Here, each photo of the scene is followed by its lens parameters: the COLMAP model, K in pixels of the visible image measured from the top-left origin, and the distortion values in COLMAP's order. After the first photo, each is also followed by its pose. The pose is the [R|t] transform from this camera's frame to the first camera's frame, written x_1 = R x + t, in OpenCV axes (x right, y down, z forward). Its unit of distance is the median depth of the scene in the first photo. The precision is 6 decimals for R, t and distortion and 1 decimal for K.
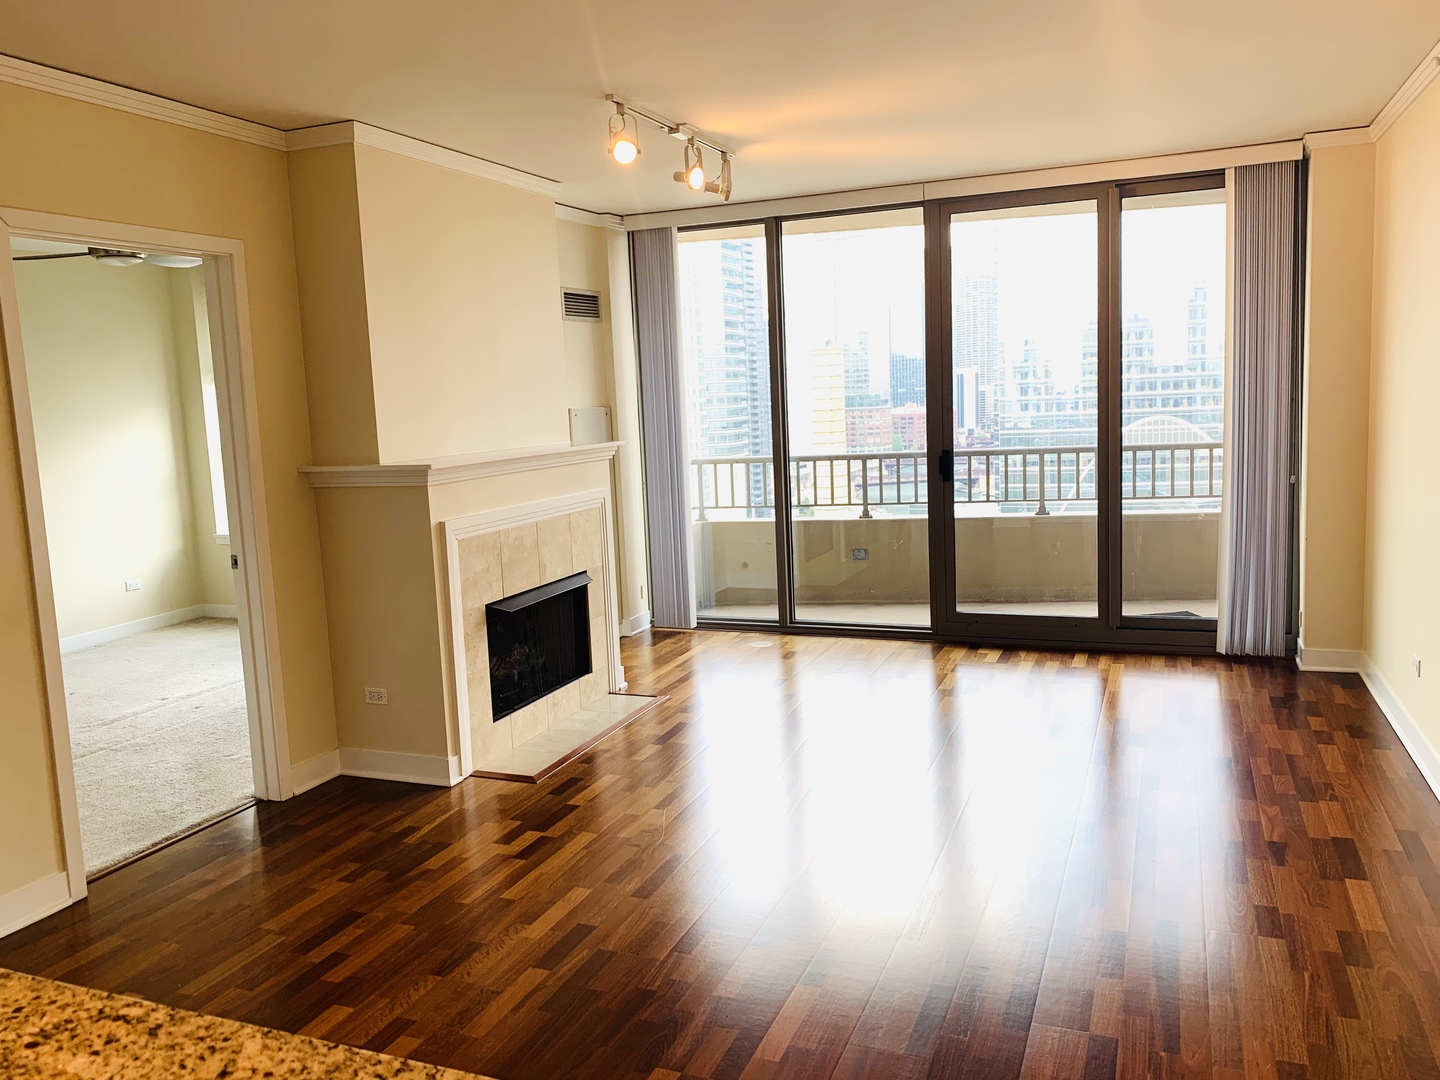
lens RADIAL K [[1100.2, 0, 712.7], [0, 1100.2, 536.5], [0, 0, 1]] dist [0.000478, -0.003893]
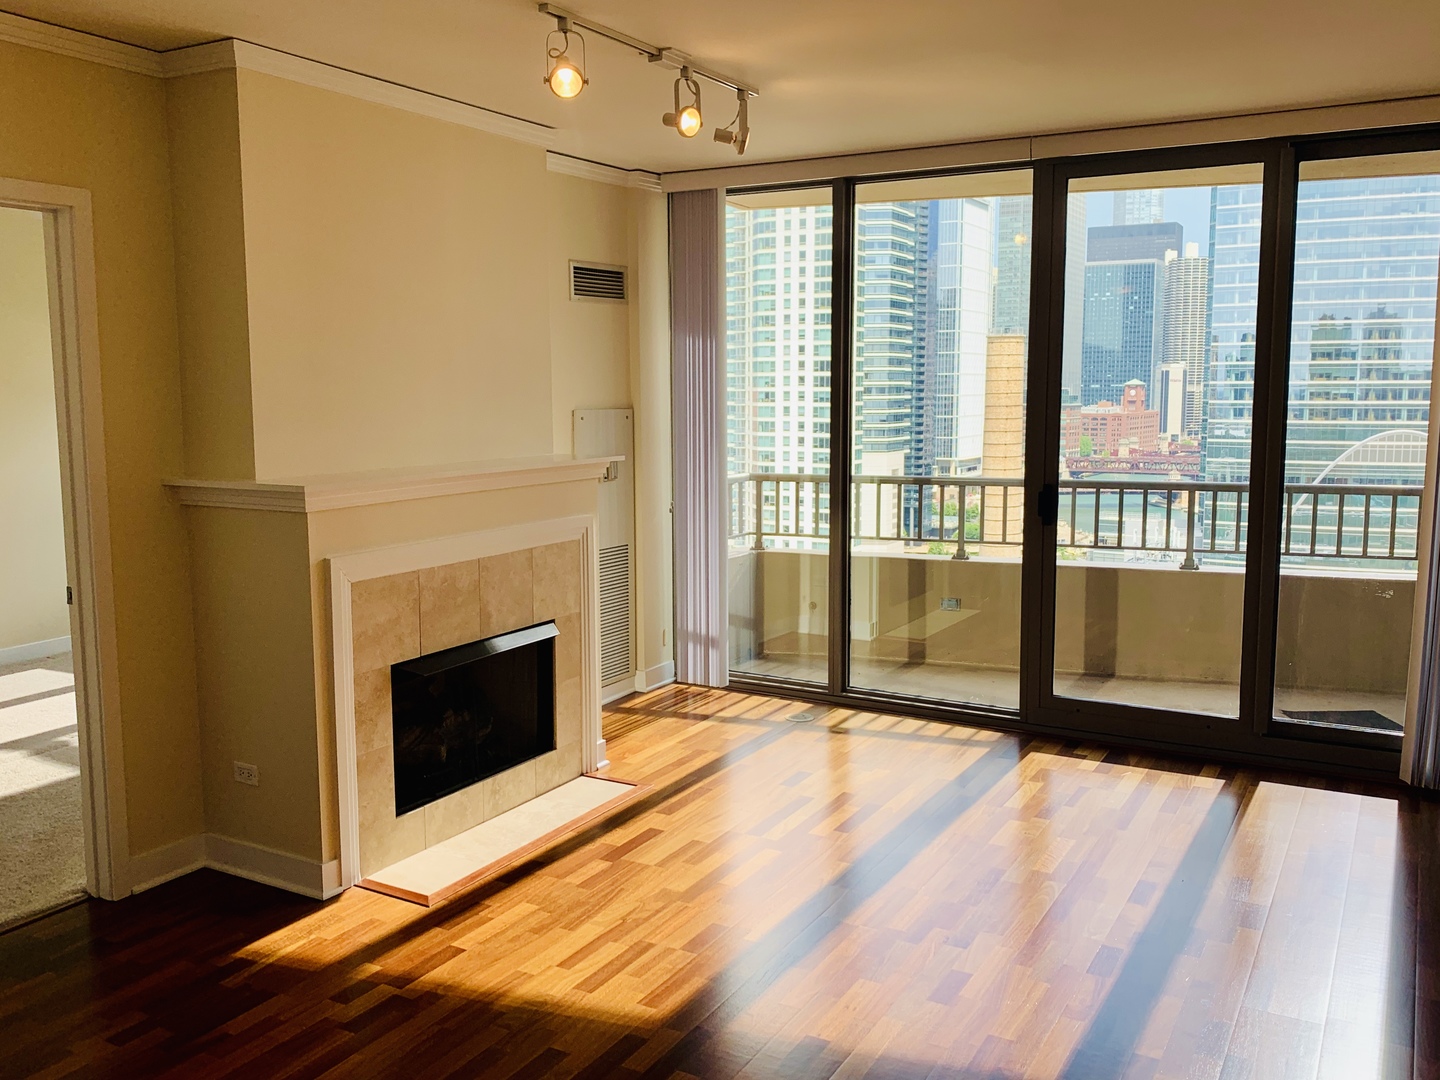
lens RADIAL K [[1227.6, 0, 722.5], [0, 1227.6, 534.6], [0, 0, 1]] dist [0.004288, 0.002867]
pose [[0.991609, 0.055315, -0.116842, 0.093827], [-0.055626, 0.998452, 0.000602, -0.033803], [0.116695, 0.005903, 0.993150, 0.127017]]
